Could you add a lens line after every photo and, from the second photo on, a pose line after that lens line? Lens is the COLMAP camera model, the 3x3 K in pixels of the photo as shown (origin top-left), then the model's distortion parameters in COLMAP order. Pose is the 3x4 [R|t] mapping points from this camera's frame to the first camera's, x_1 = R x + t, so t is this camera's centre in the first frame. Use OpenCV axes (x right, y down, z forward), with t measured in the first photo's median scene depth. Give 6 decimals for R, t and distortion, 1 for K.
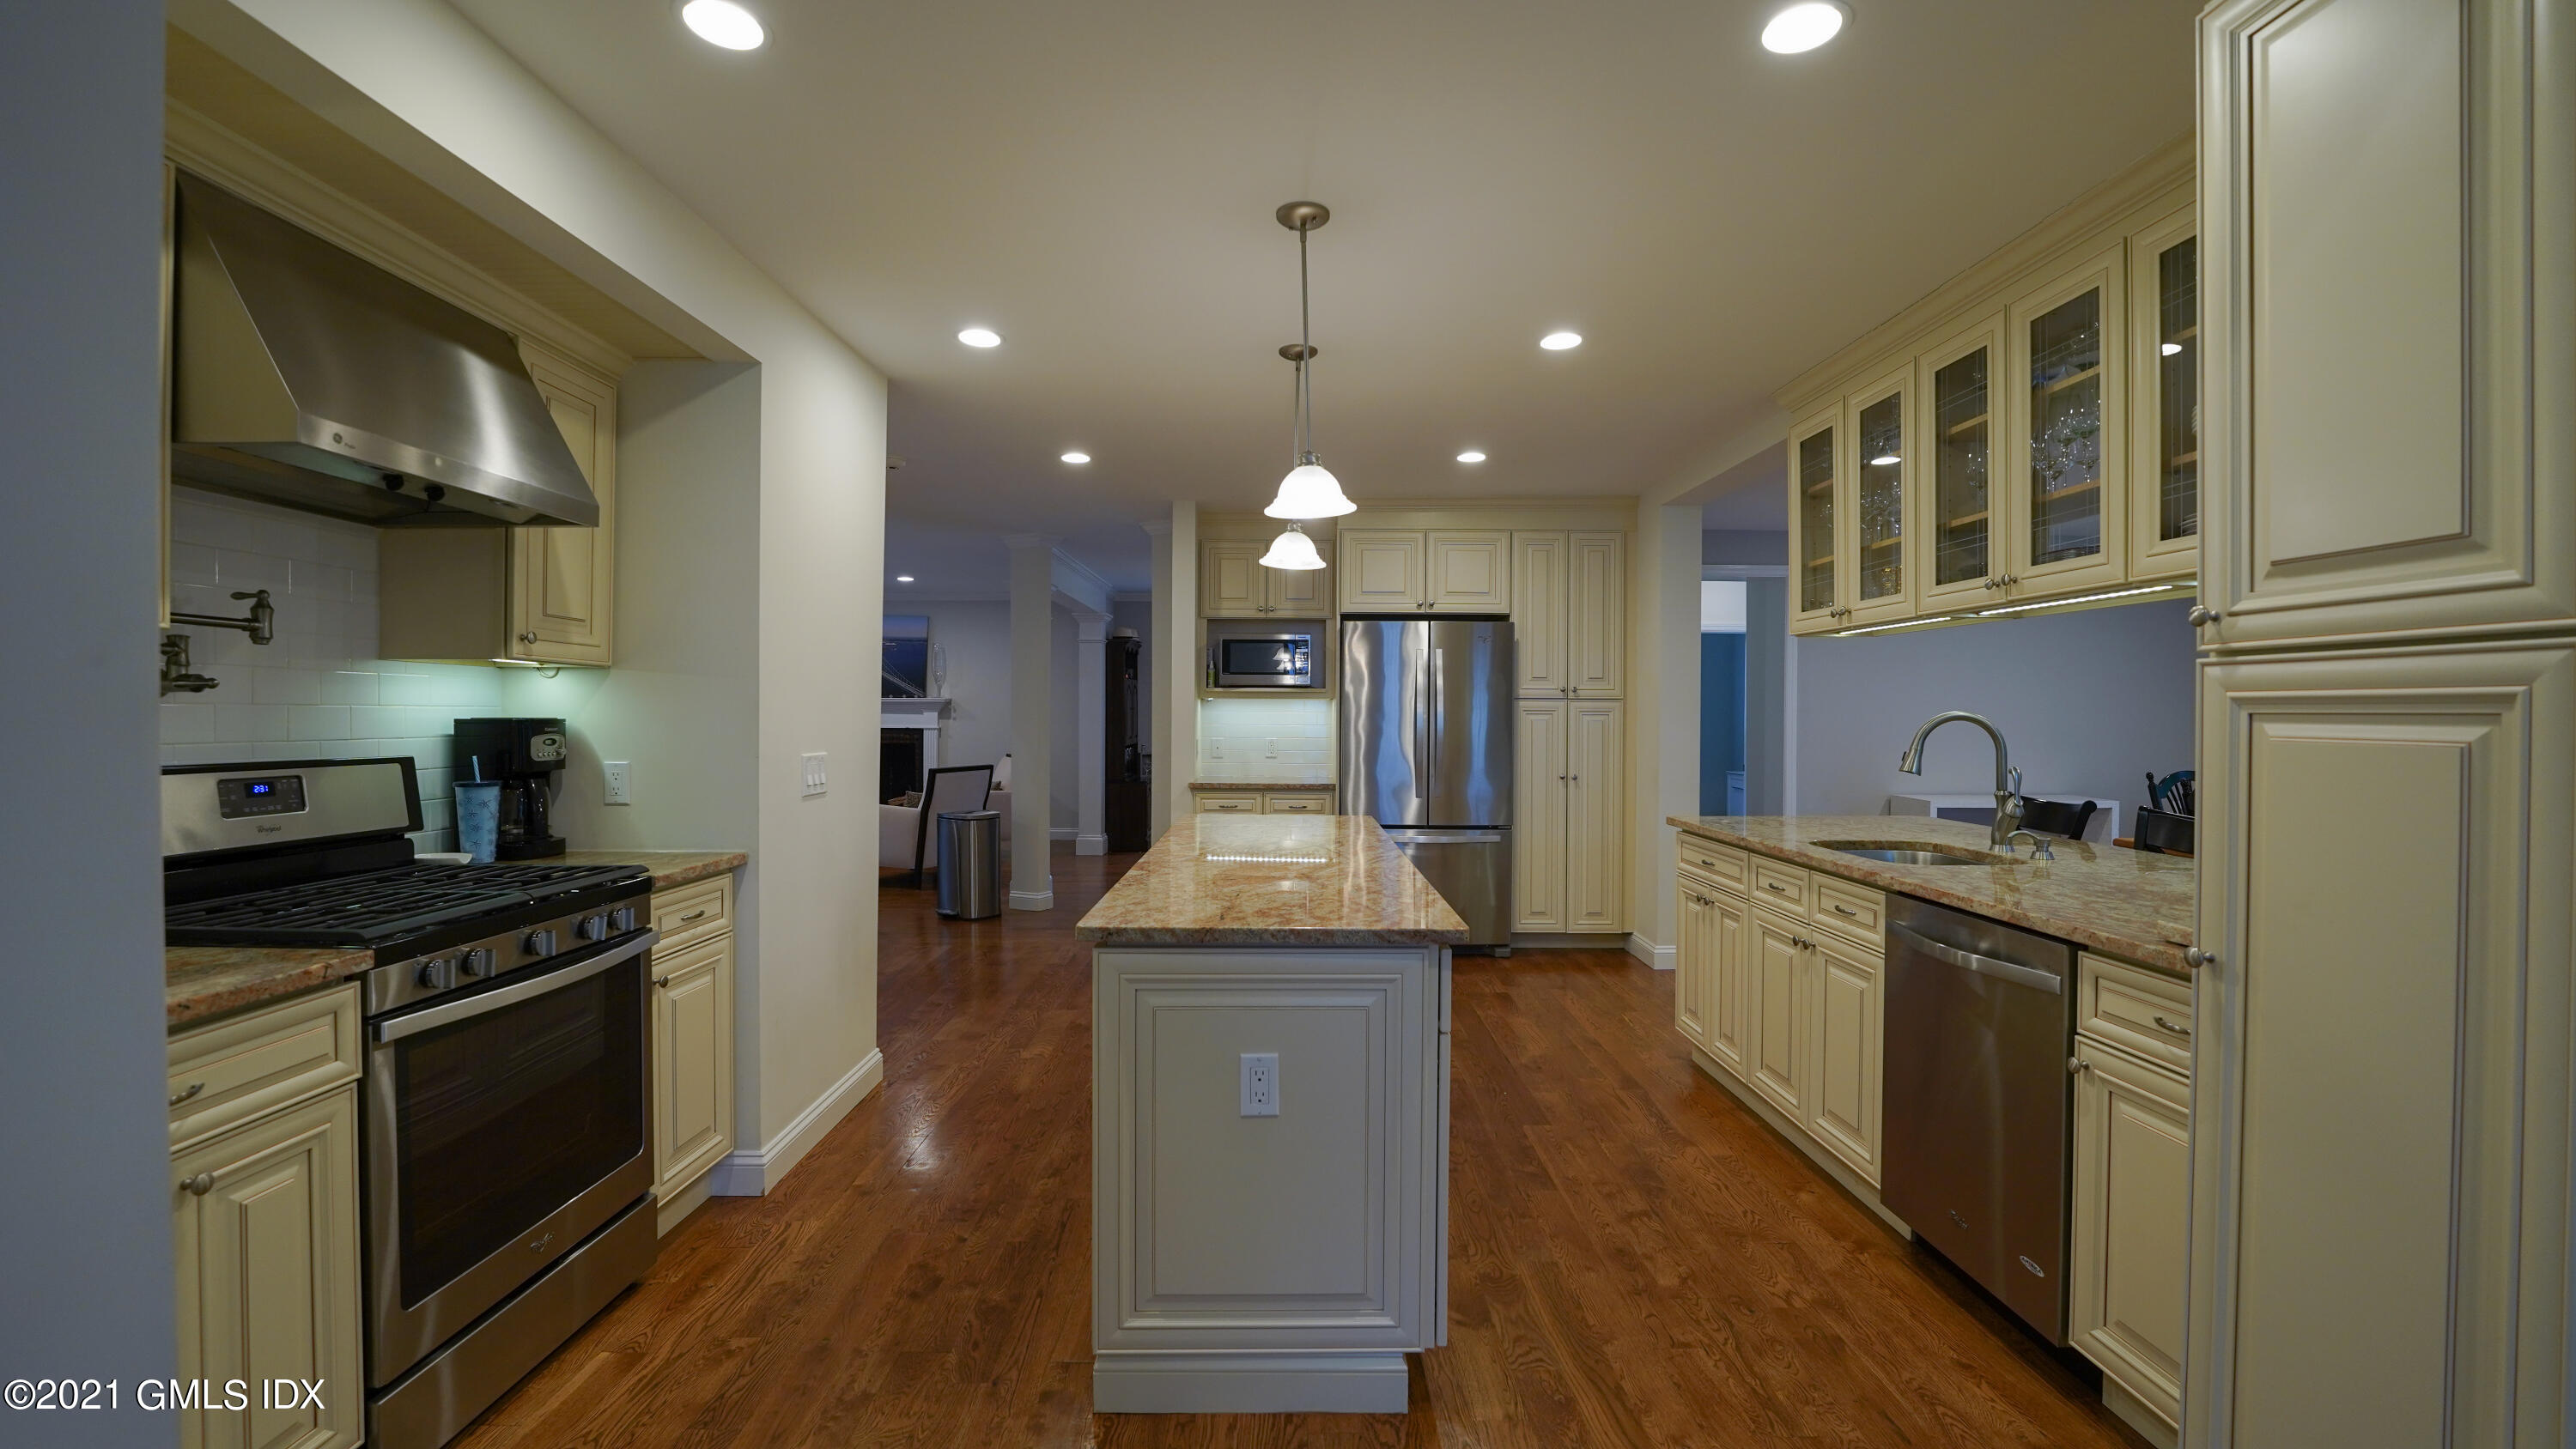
lens RADIAL K [[1045.5, 0, 1284.4], [0, 1045.5, 718.9], [0, 0, 1]] dist [-0.030496, 0.002921]
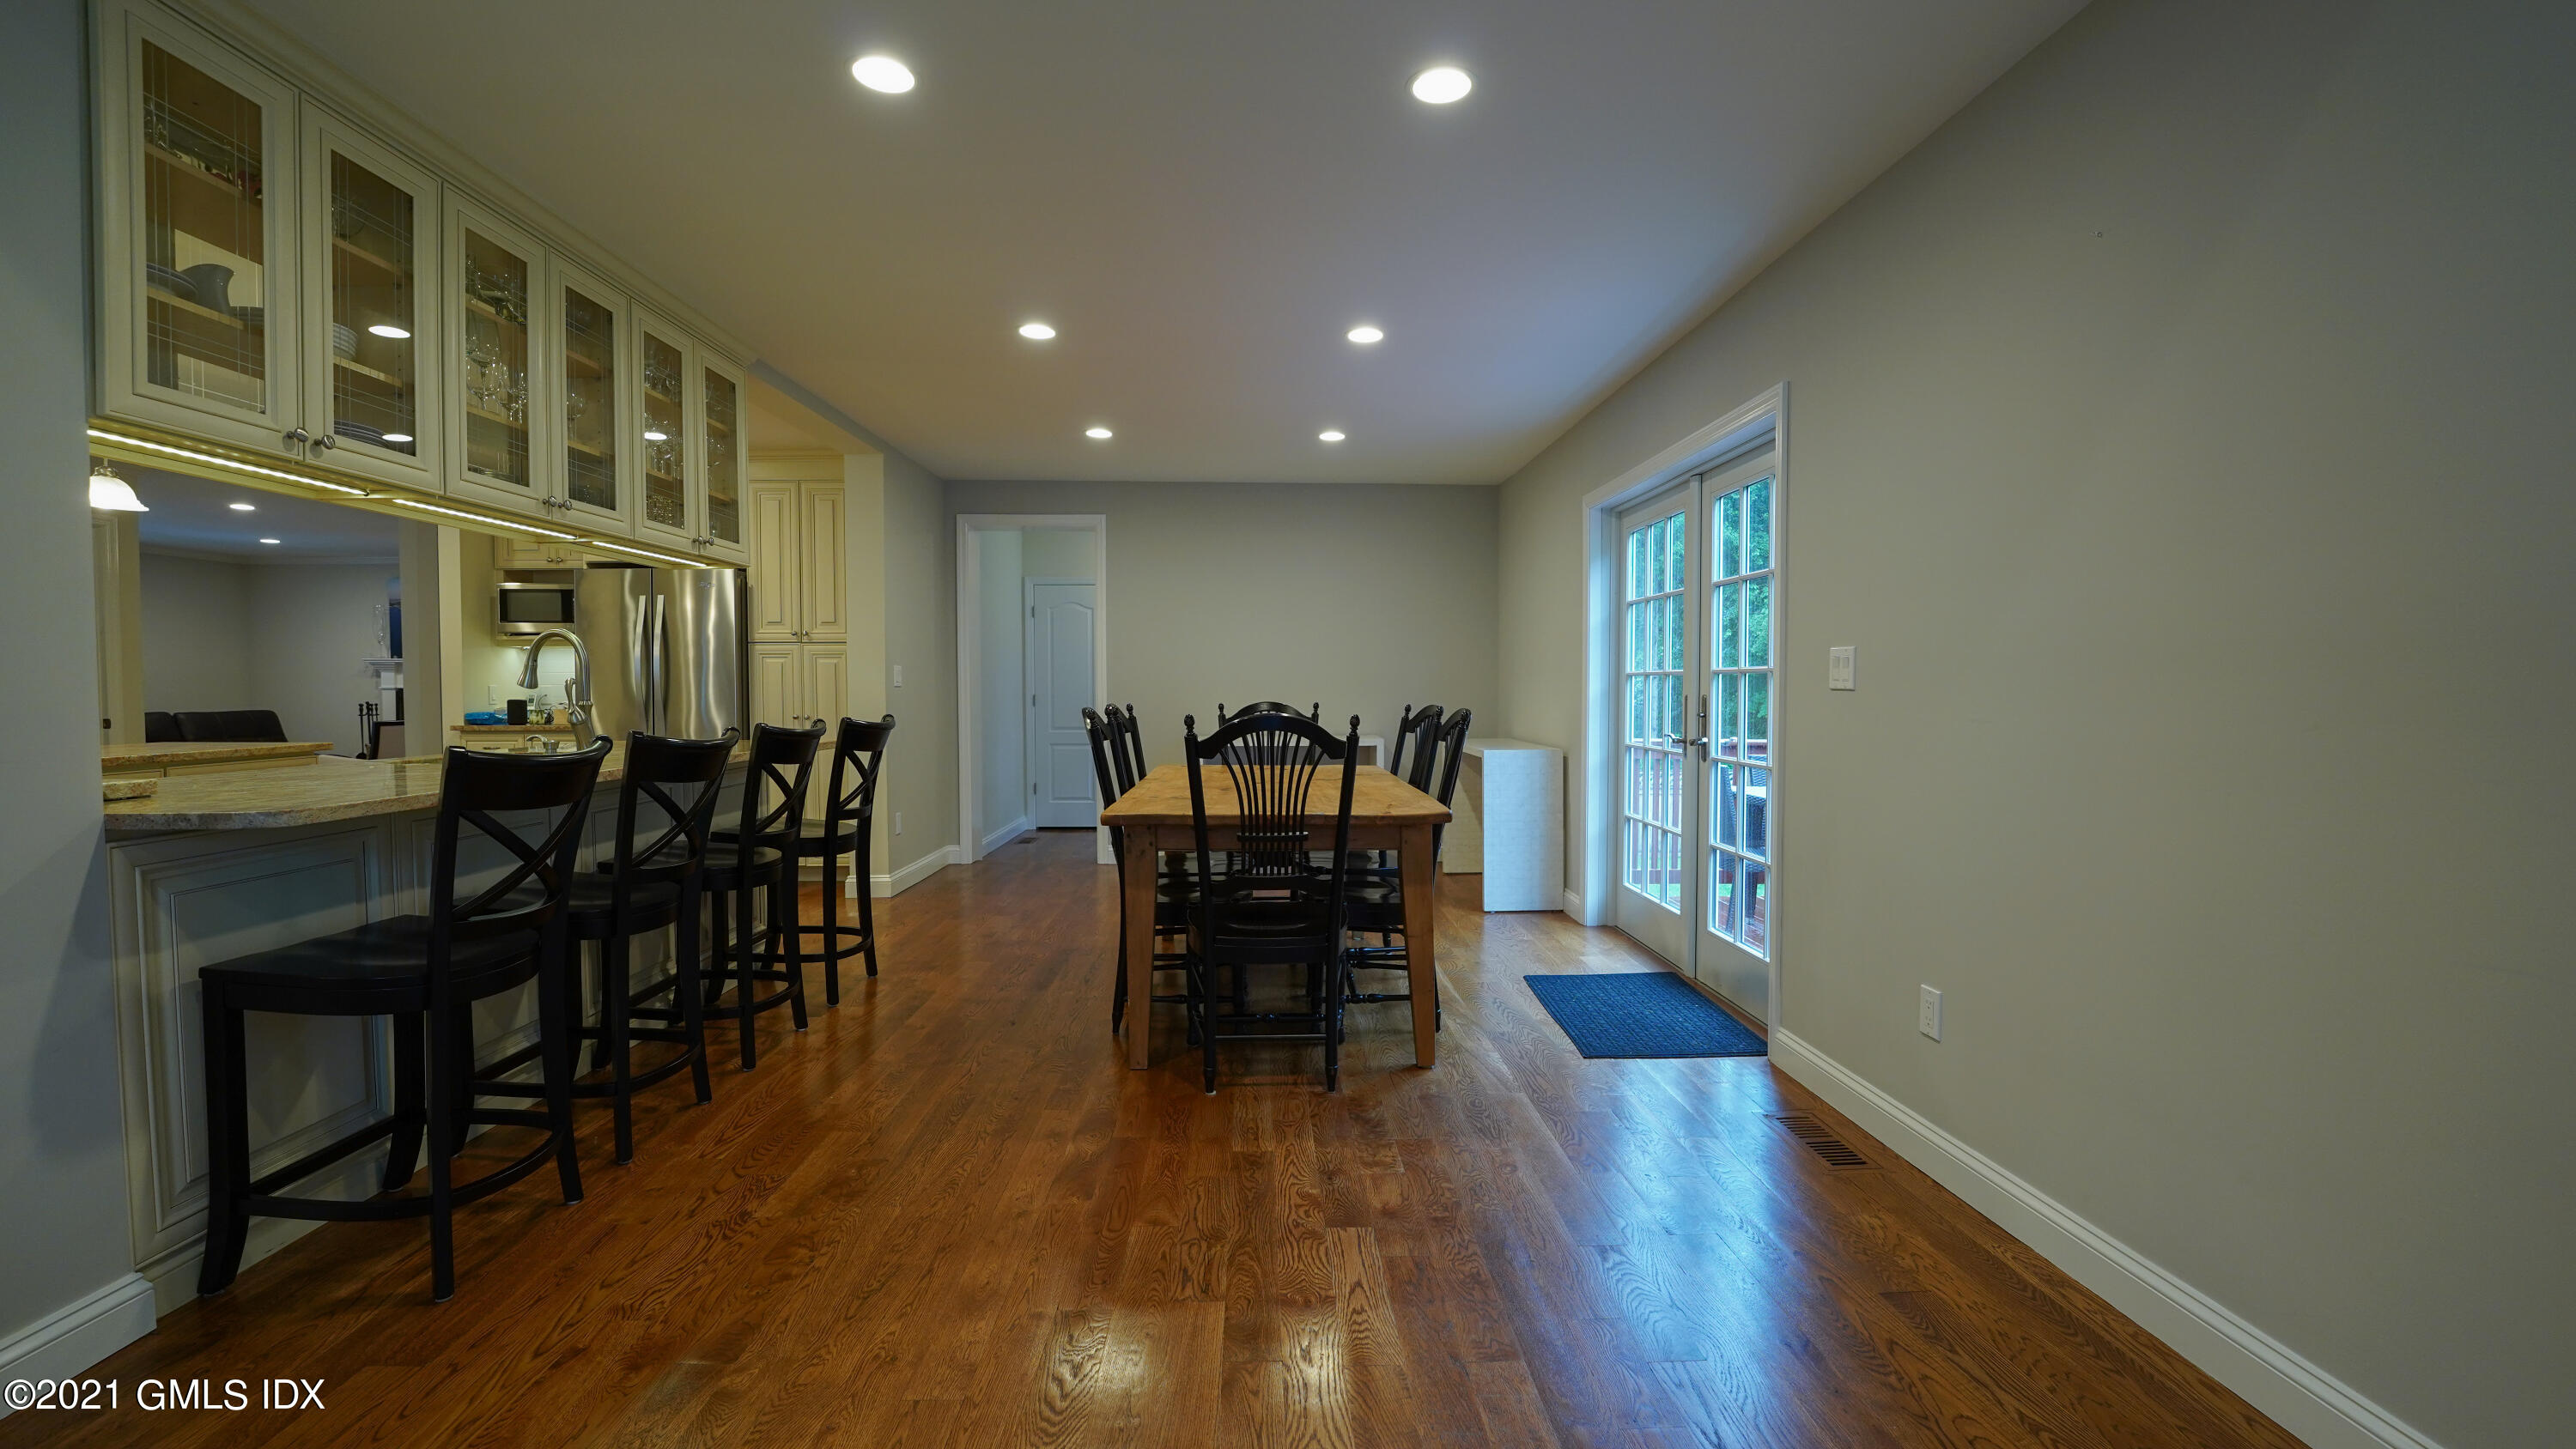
lens RADIAL K [[1045.5, 0, 1284.4], [0, 1045.5, 718.9], [0, 0, 1]] dist [-0.030496, 0.002921]
pose [[0.999823, -0.007377, 0.017308, 1.565167], [0.006920, 0.999629, 0.026327, 0.070873], [-0.017496, -0.026202, 0.999504, -0.107000]]
